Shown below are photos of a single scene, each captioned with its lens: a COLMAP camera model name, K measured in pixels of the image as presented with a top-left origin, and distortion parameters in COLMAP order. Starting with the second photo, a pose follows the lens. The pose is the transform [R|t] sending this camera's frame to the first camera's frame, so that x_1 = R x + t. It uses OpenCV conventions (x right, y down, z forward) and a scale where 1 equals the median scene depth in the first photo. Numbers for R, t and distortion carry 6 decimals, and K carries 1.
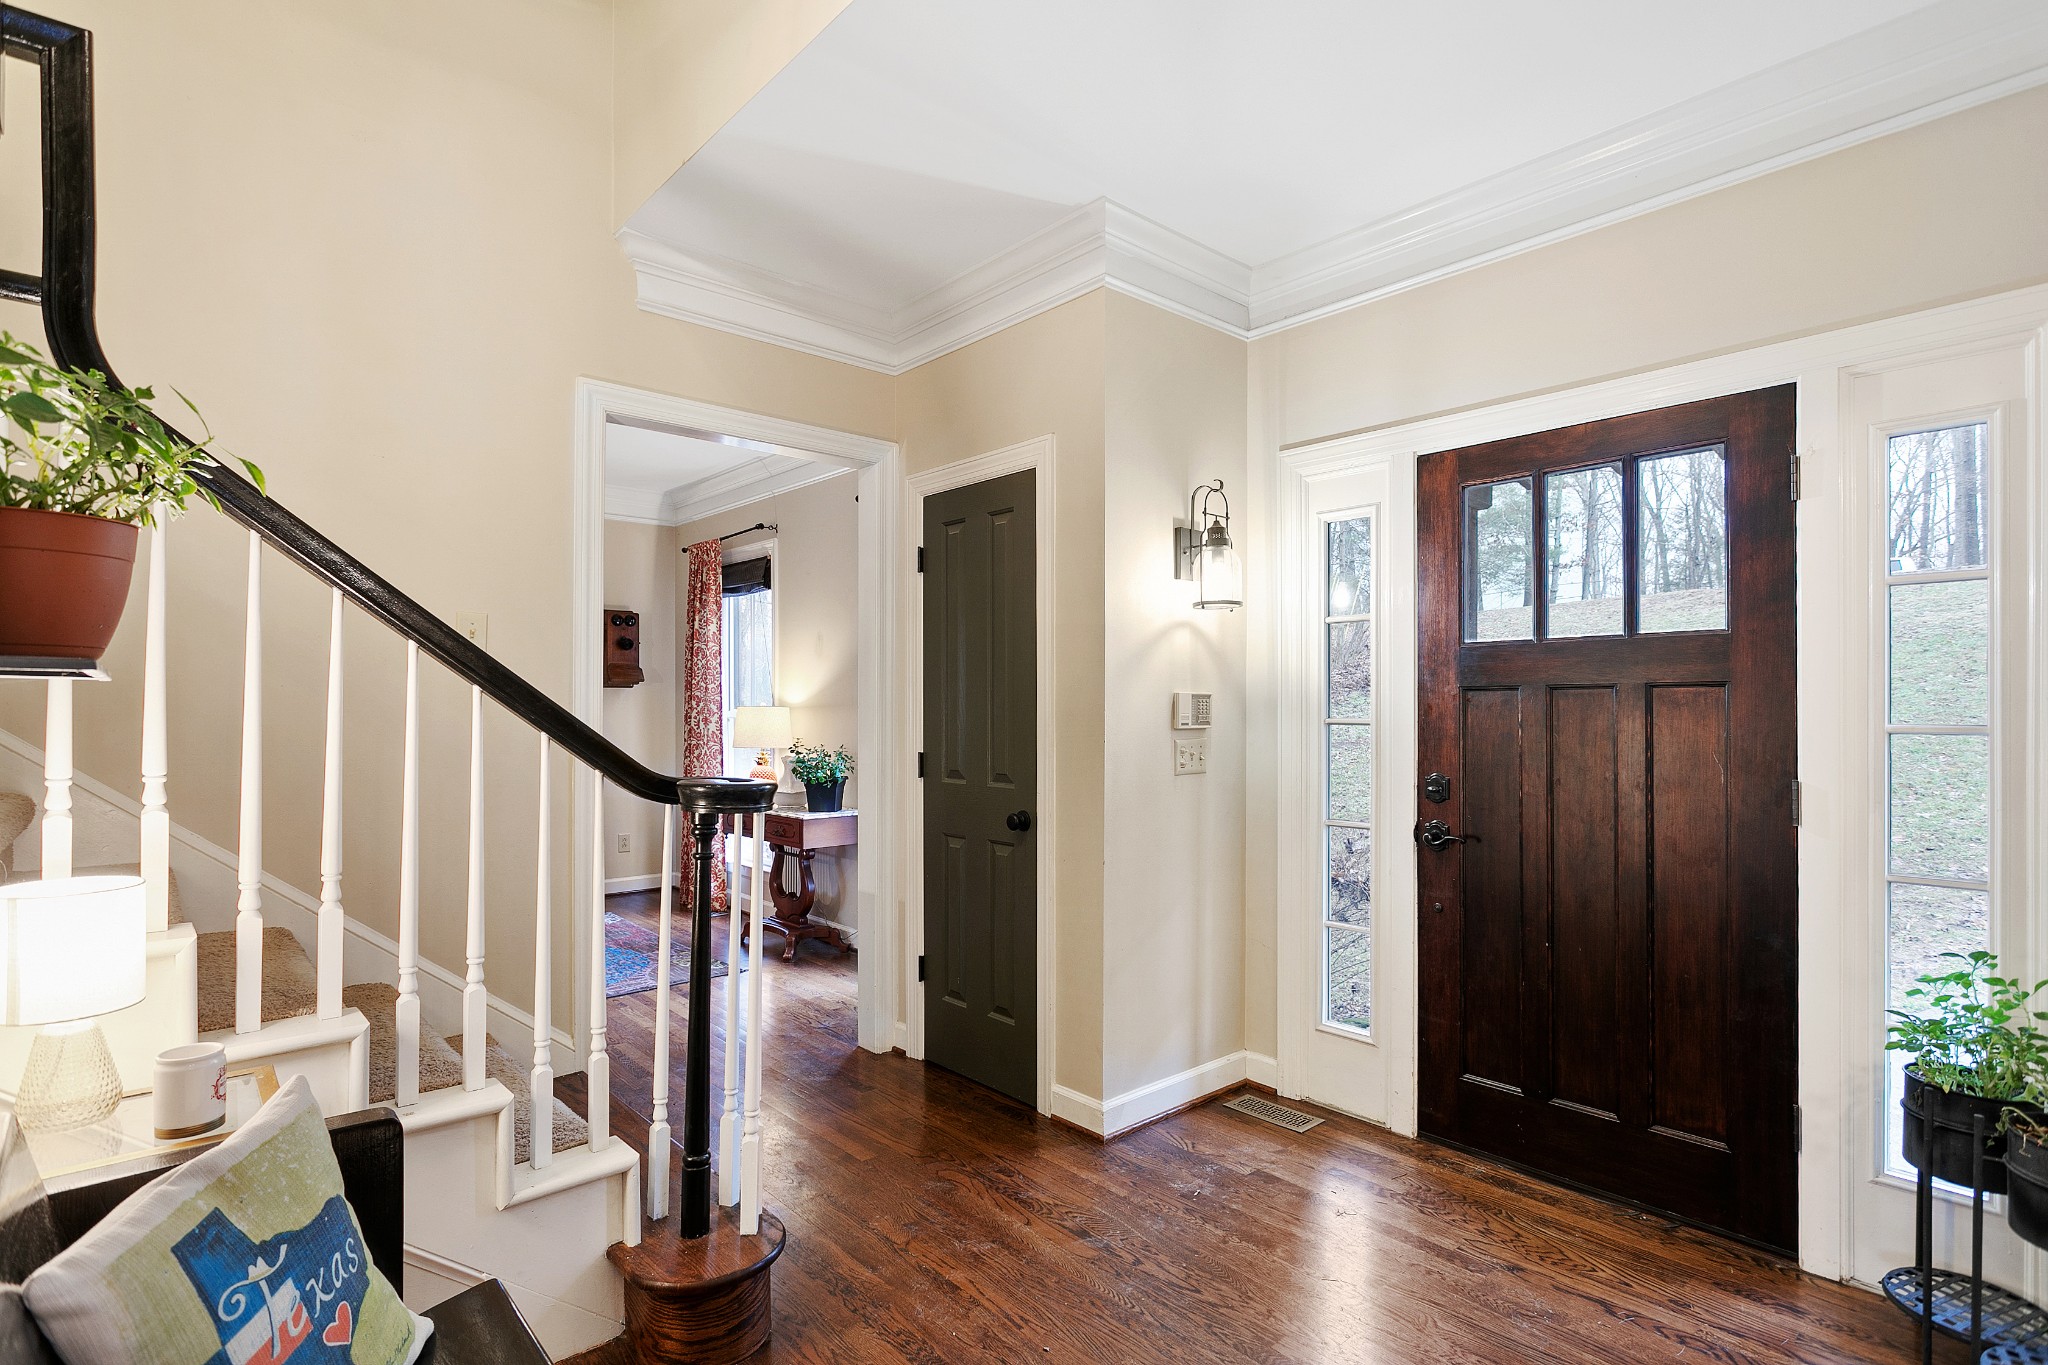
lens RADIAL K [[972.7, 0, 1004.8], [0, 972.7, 701.9], [0, 0, 1]] dist [-0.000846, -0.000430]
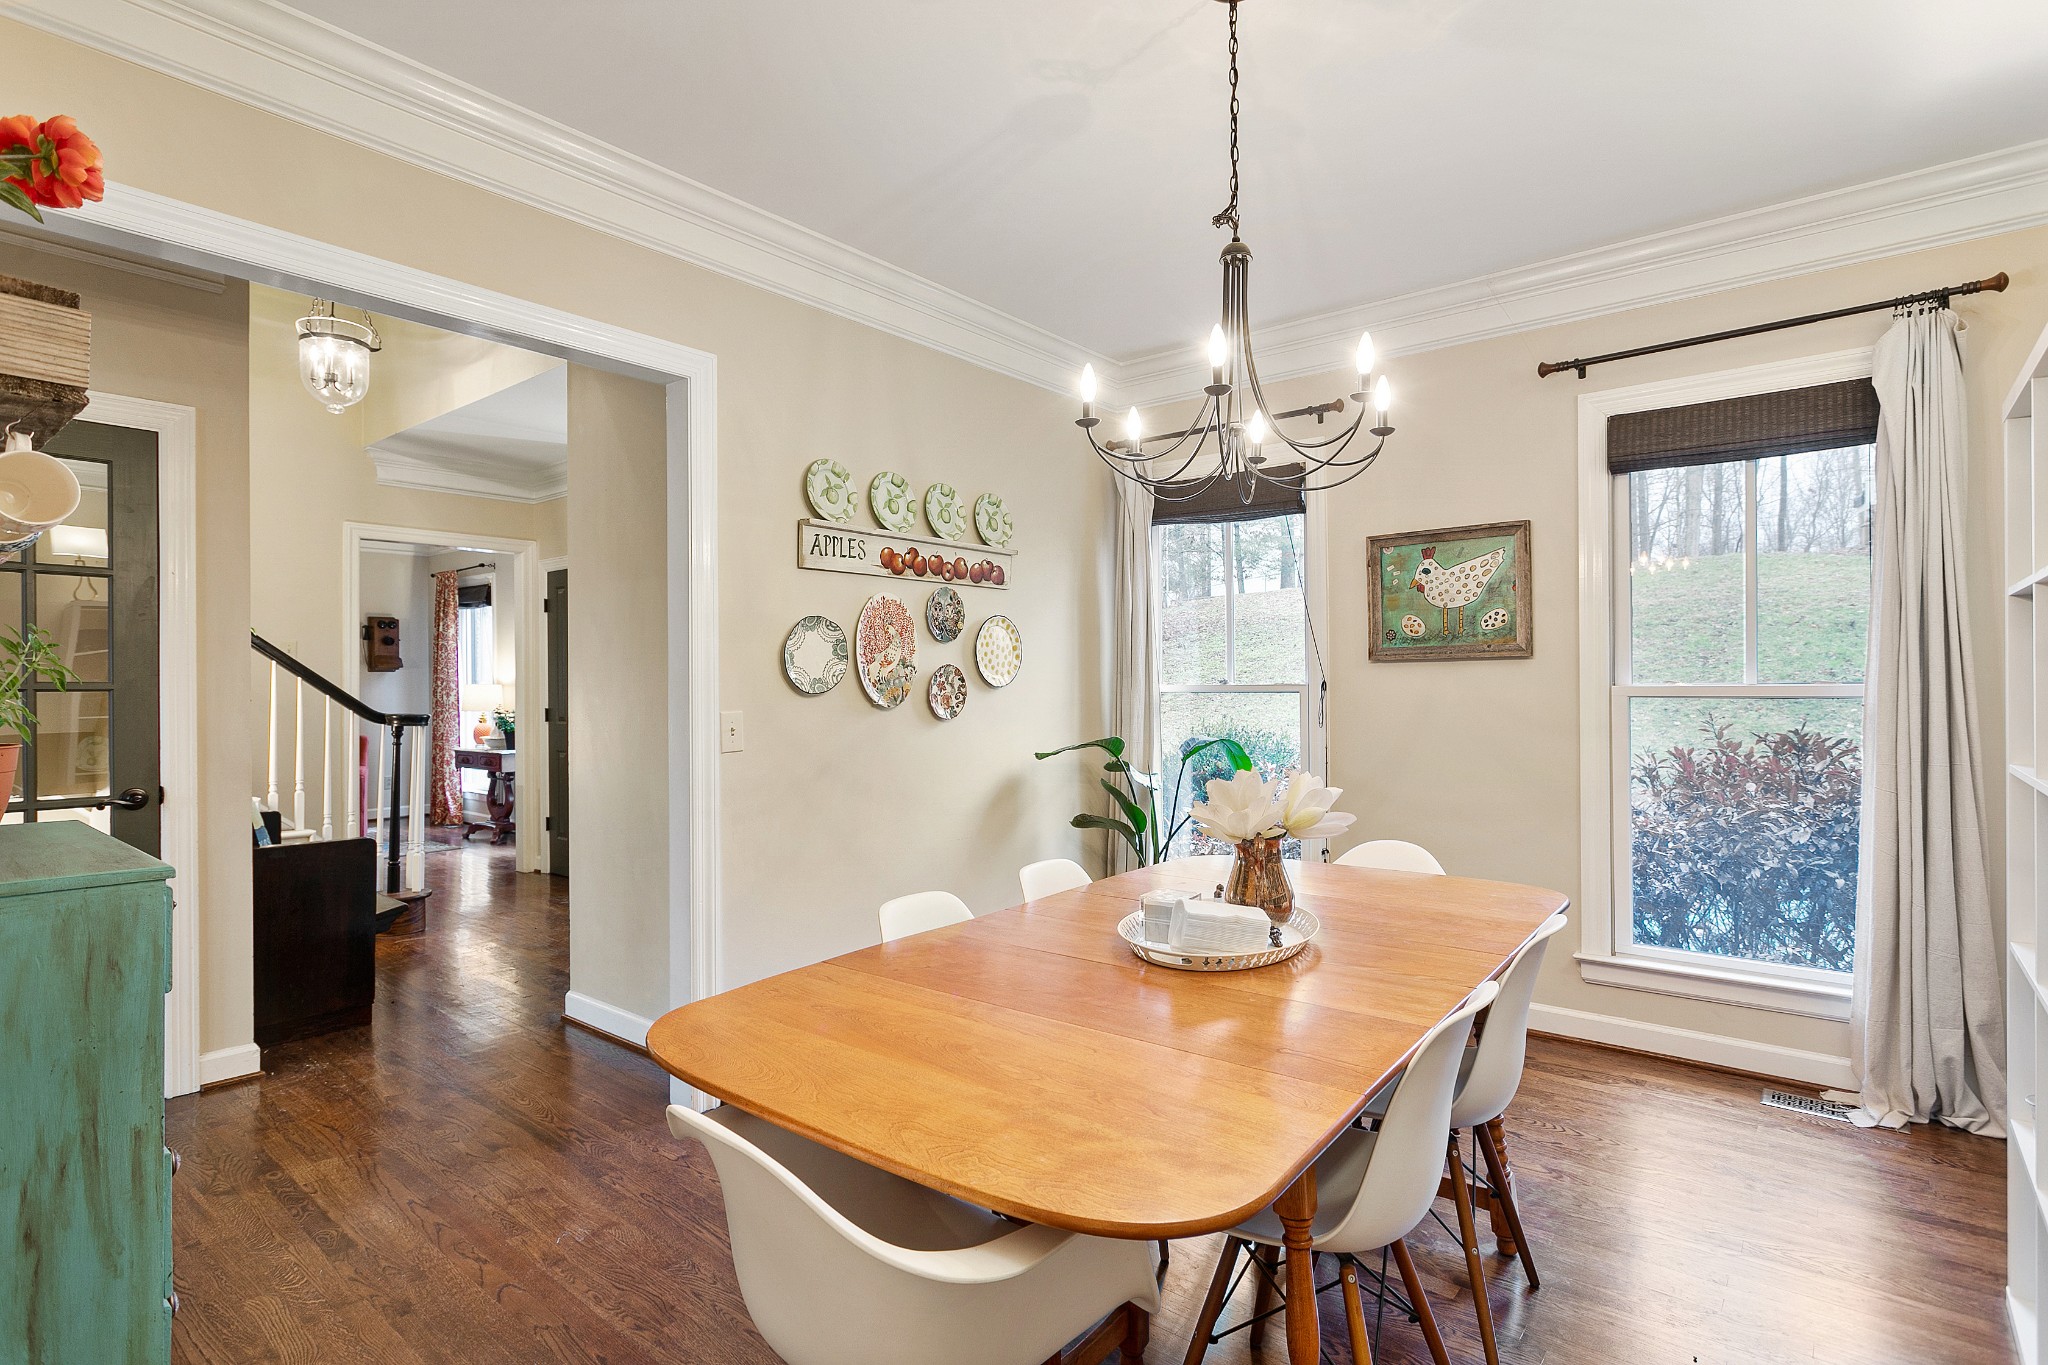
lens RADIAL K [[1033.8, 0, 1029.5], [0, 1033.8, 681.3], [0, 0, 1]] dist [-0.002957, 0.001056]
pose [[0.987610, -0.007122, 0.156764, 0.337611], [0.006760, 0.999973, 0.002841, 0.001039], [-0.156780, -0.001746, 0.987632, -0.721046]]
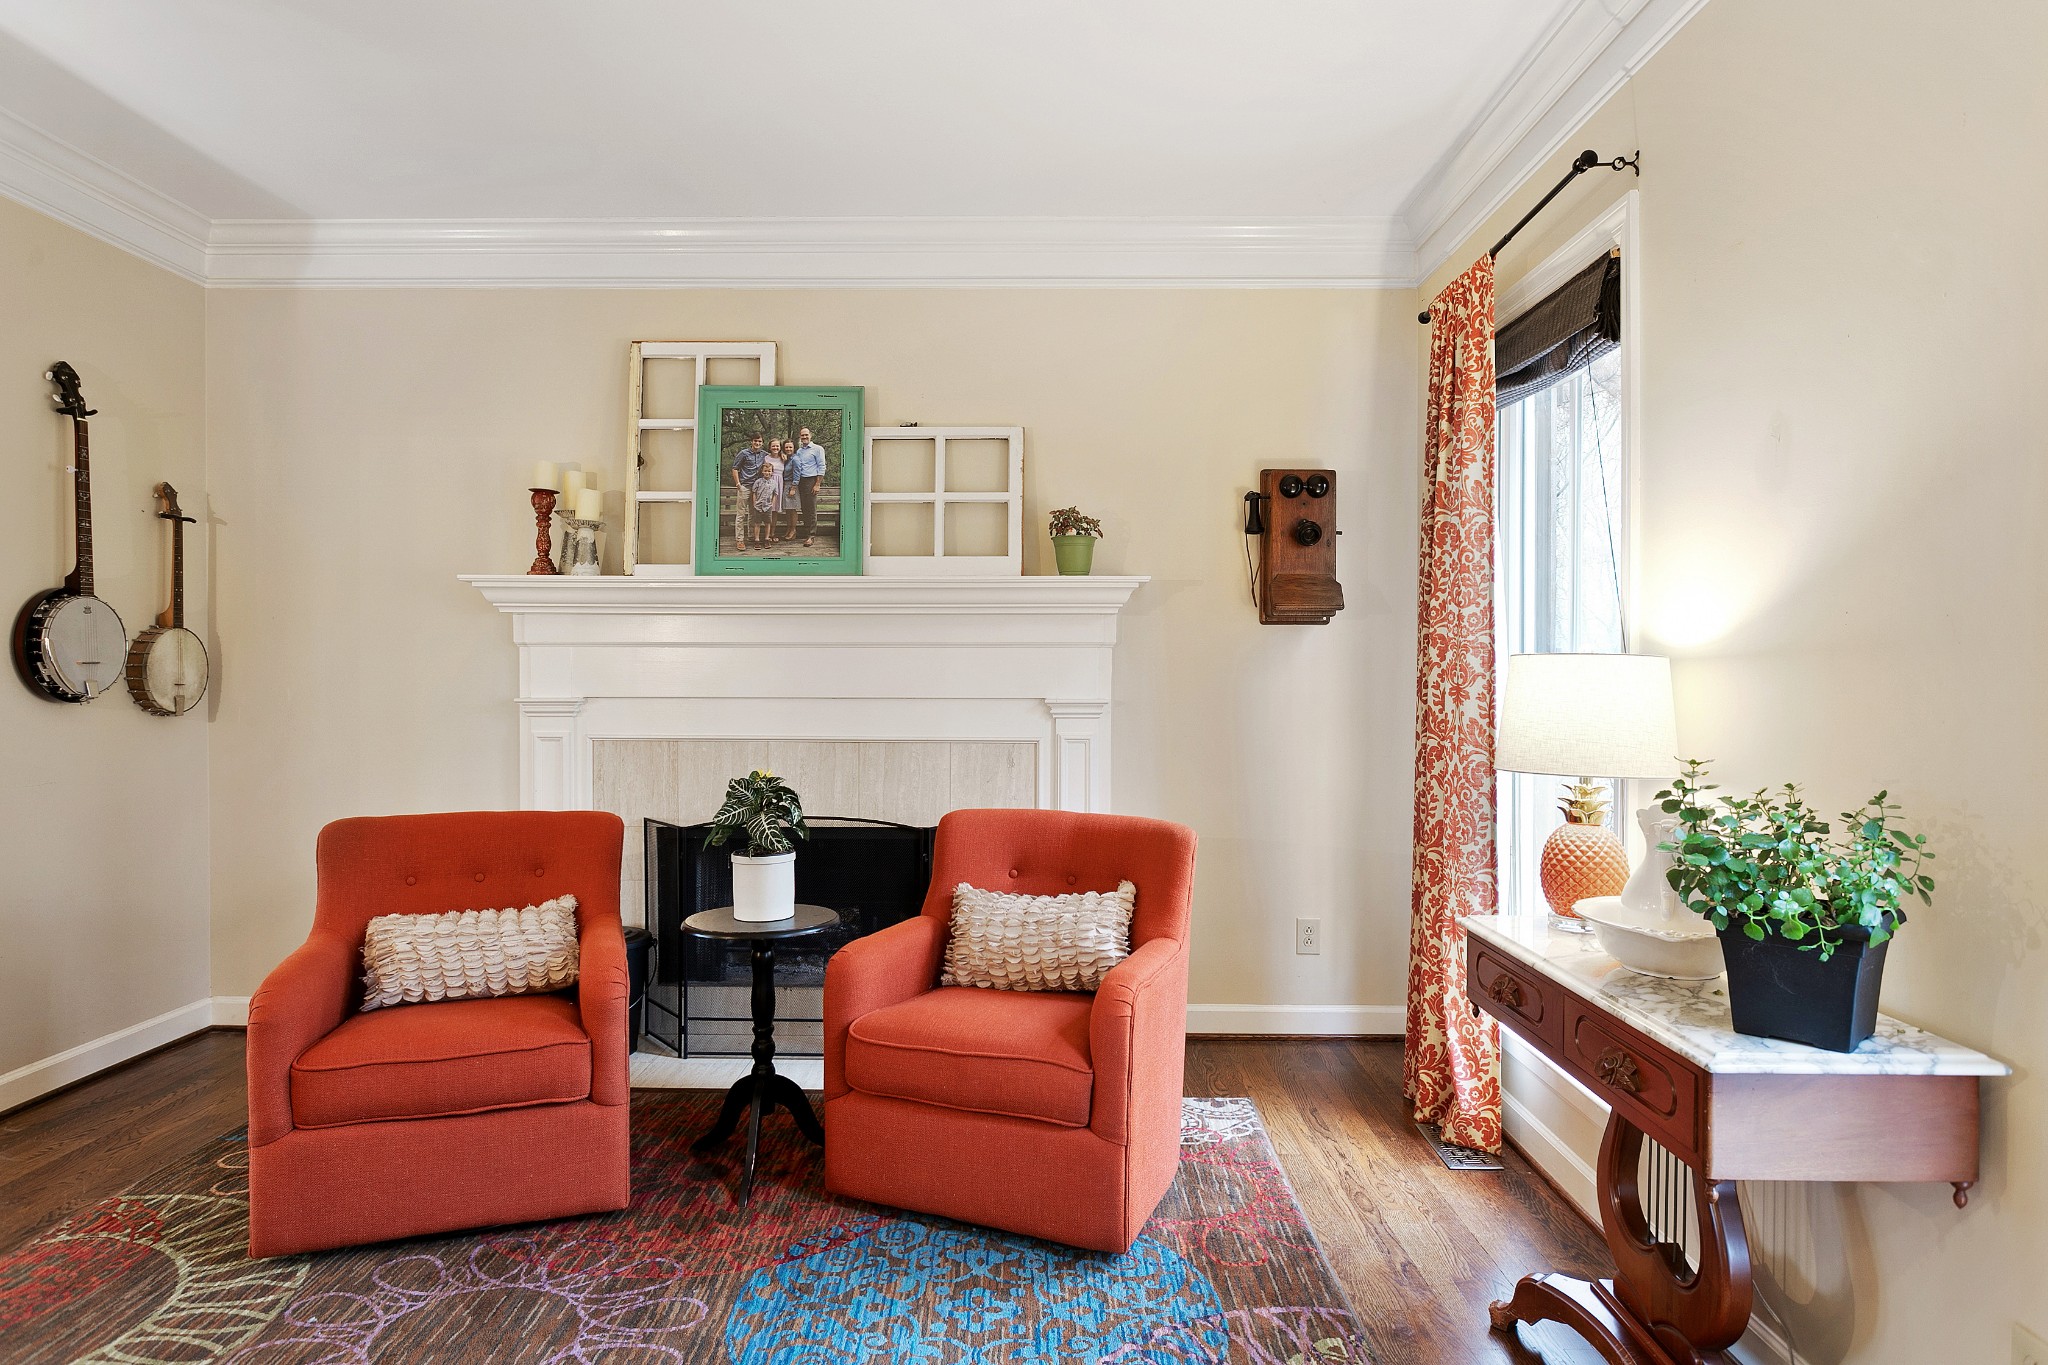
lens RADIAL K [[1158.0, 0, 1019.2], [0, 1158.0, 693.5], [0, 0, 1]] dist [-0.010164, 0.001709]
pose [[0.730887, 0.013477, -0.682365, -0.110530], [0.002772, 0.999738, 0.022714, 0.008152], [0.682492, -0.018493, 0.730659, 0.540129]]
